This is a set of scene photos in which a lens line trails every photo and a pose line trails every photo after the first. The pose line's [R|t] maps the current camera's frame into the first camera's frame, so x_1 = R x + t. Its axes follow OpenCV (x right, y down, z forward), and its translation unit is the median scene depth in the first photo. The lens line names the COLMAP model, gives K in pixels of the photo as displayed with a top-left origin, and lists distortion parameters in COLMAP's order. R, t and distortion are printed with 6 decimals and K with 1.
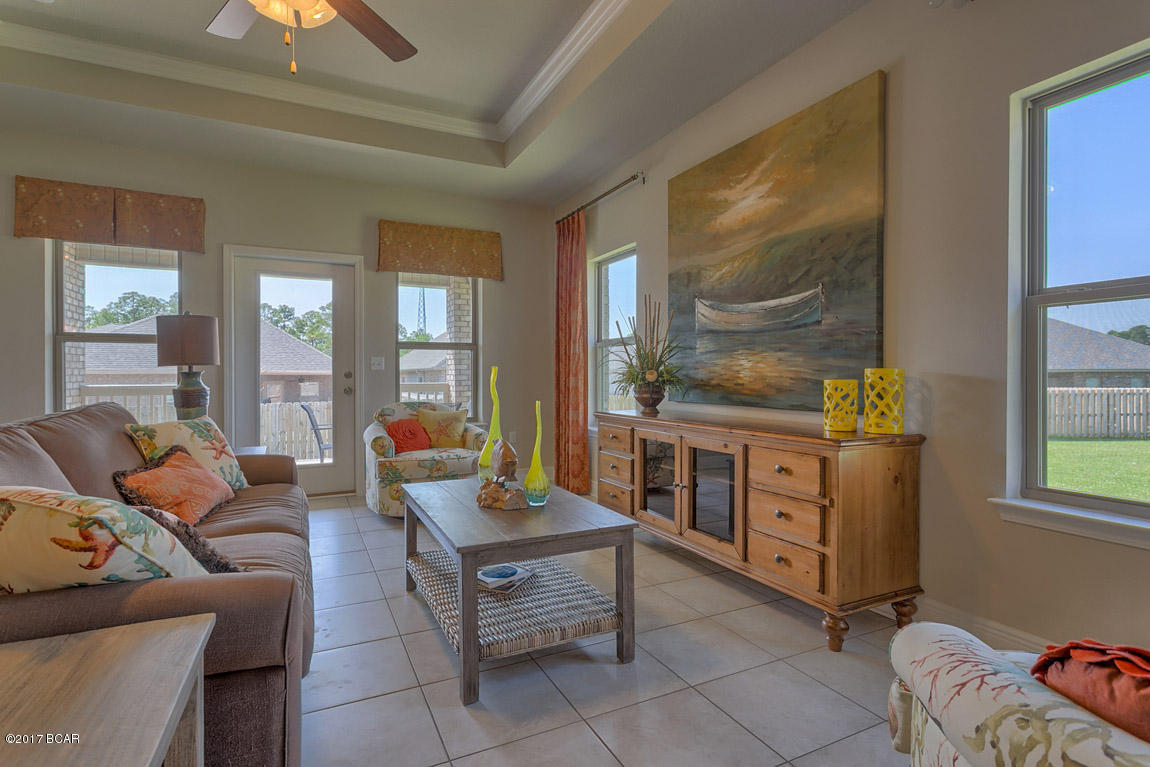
lens RADIAL K [[545.9, 0, 541.4], [0, 545.9, 376.4], [0, 0, 1]] dist [0.002187, -0.000727]
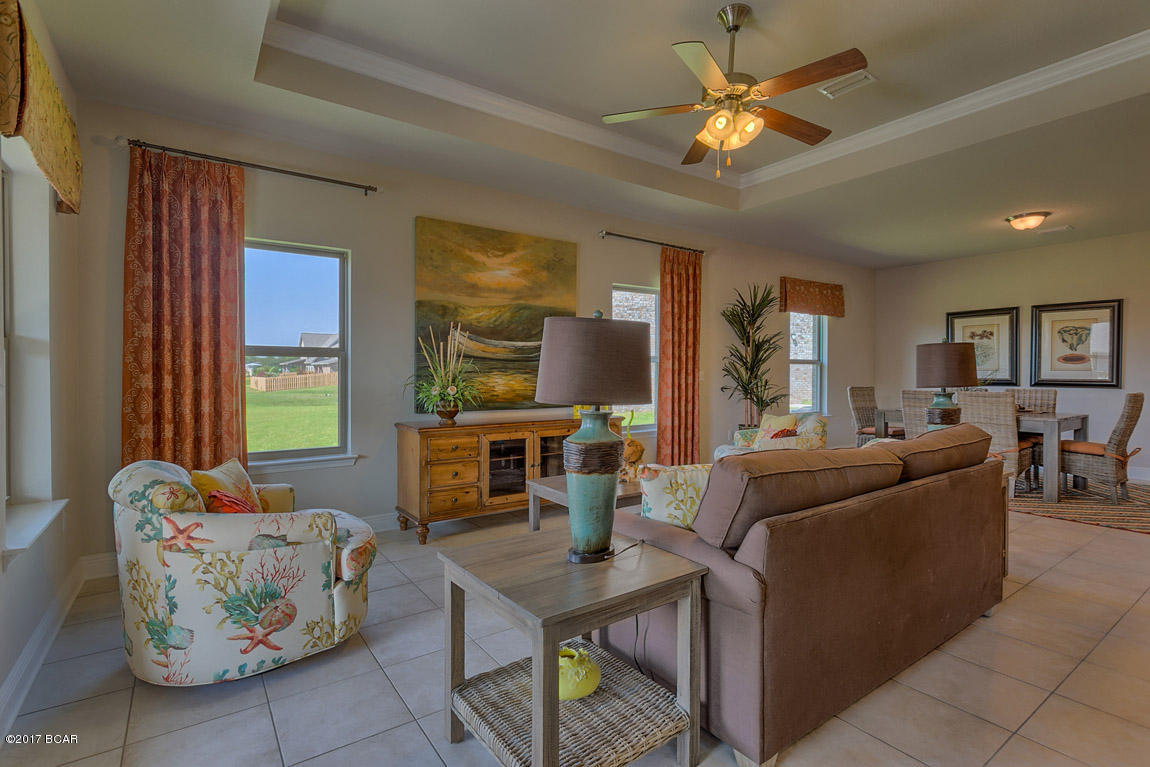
lens RADIAL K [[545.9, 0, 570.2], [0, 545.9, 380.7], [0, 0, 1]] dist [0.002187, -0.000727]
pose [[-0.199116, -0.013701, 0.979880, -1.144824], [0.002821, 0.999890, 0.014554, -0.047448], [-0.979972, 0.005663, -0.199055, 1.138691]]
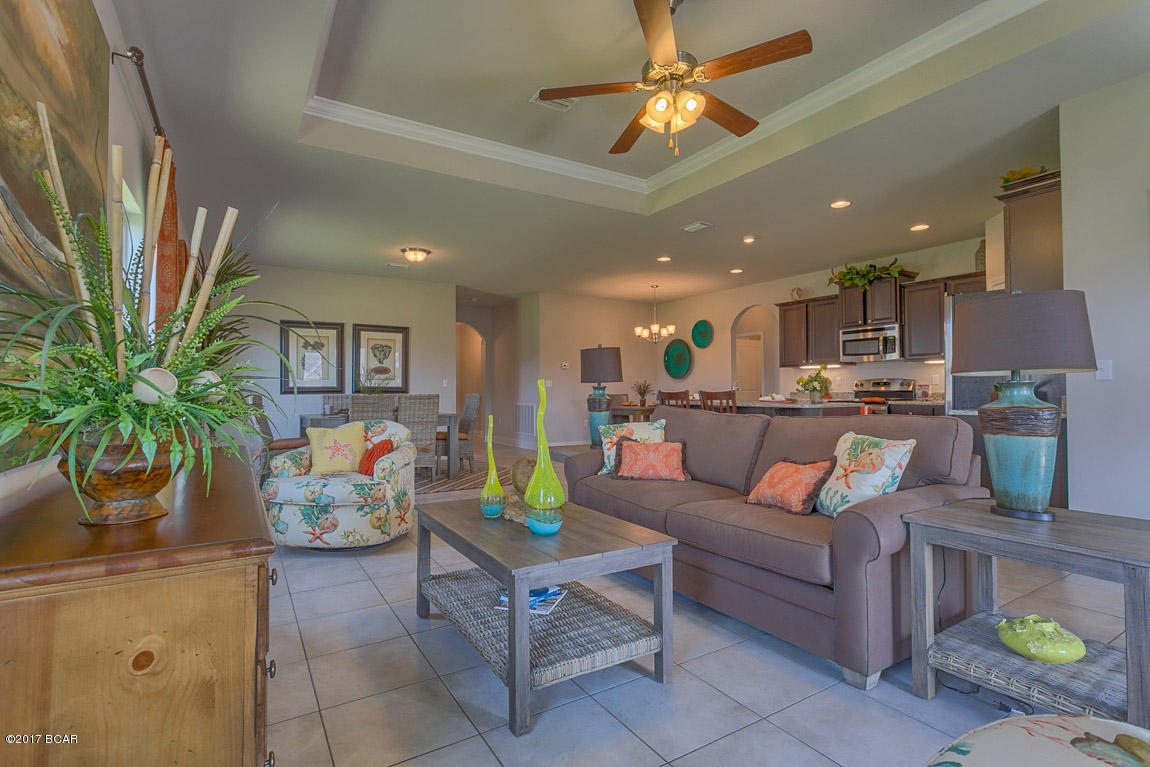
lens RADIAL K [[545.9, 0, 573.4], [0, 545.9, 377.8], [0, 0, 1]] dist [0.002187, -0.000727]
pose [[-0.990577, 0.003948, -0.136900, -0.002699], [0.006635, 0.999794, -0.019174, -0.002980], [0.136797, -0.019901, -0.990399, 1.549691]]
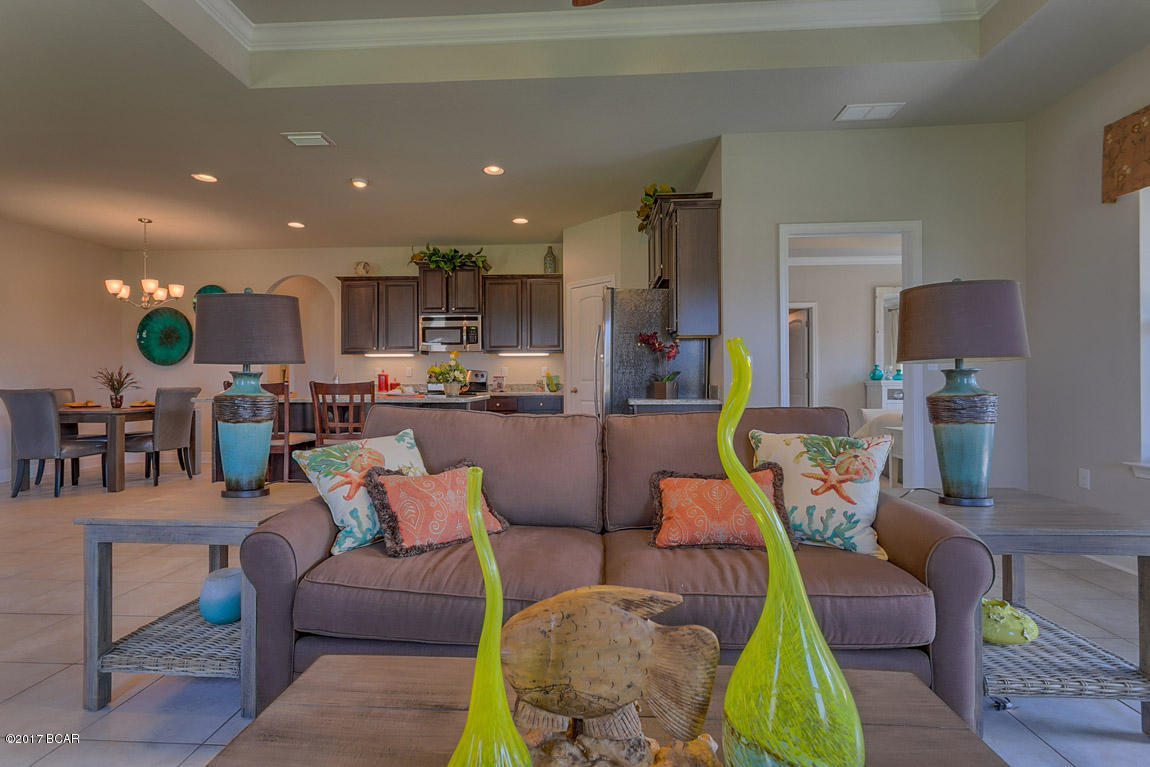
lens RADIAL K [[545.9, 0, 571.9], [0, 545.9, 378.4], [0, 0, 1]] dist [0.002187, -0.000727]
pose [[-0.457330, 0.000804, -0.889297, 0.168221], [0.002228, 0.999997, -0.000242, 0.002090], [0.889294, -0.002092, -0.457331, 0.888057]]
